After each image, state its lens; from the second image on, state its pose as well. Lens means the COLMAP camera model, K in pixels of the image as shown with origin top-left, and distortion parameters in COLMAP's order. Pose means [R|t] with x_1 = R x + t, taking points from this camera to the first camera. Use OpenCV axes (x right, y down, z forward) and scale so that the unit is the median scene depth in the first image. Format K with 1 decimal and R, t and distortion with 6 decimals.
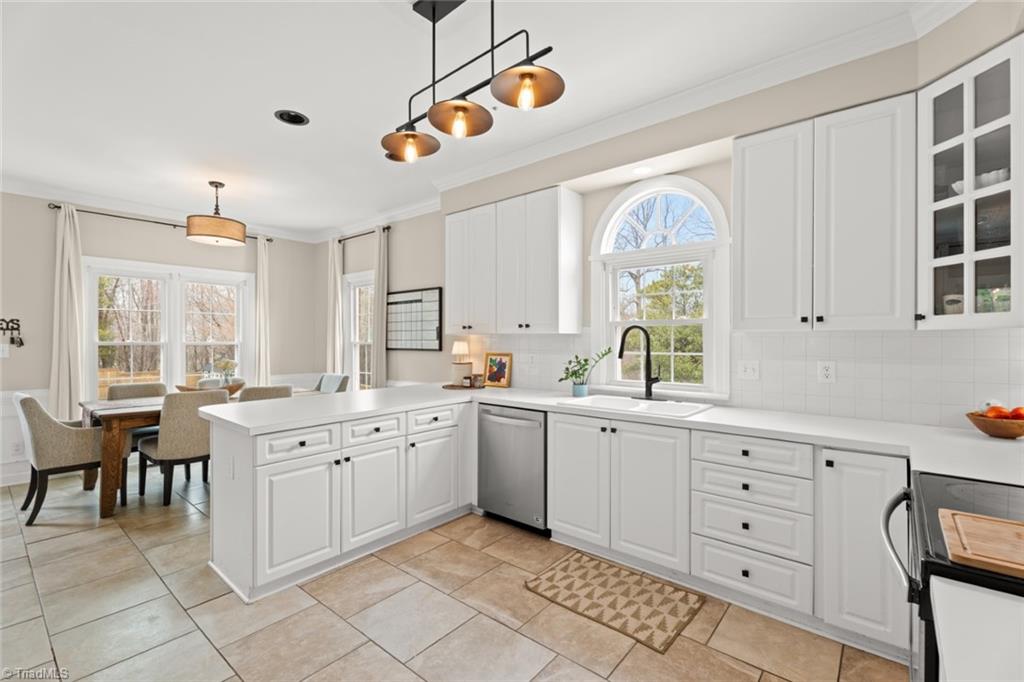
lens RADIAL K [[458.4, 0, 510.2], [0, 458.4, 344.7], [0, 0, 1]] dist [-0.005342, -0.000539]
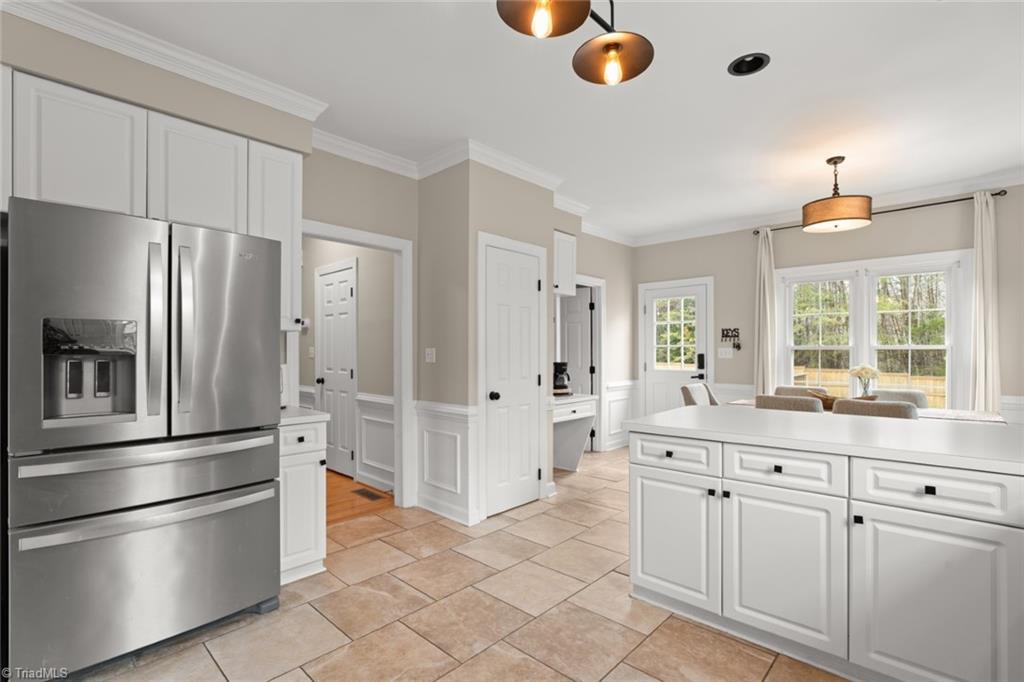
lens RADIAL K [[474.0, 0, 510.5], [0, 474.0, 352.1], [0, 0, 1]] dist [-0.001724, -0.000189]
pose [[-0.059575, 0.000740, -0.998224, 0.353305], [-0.007194, 0.999973, 0.001171, 0.016212], [0.998198, 0.007251, -0.059568, 0.557784]]
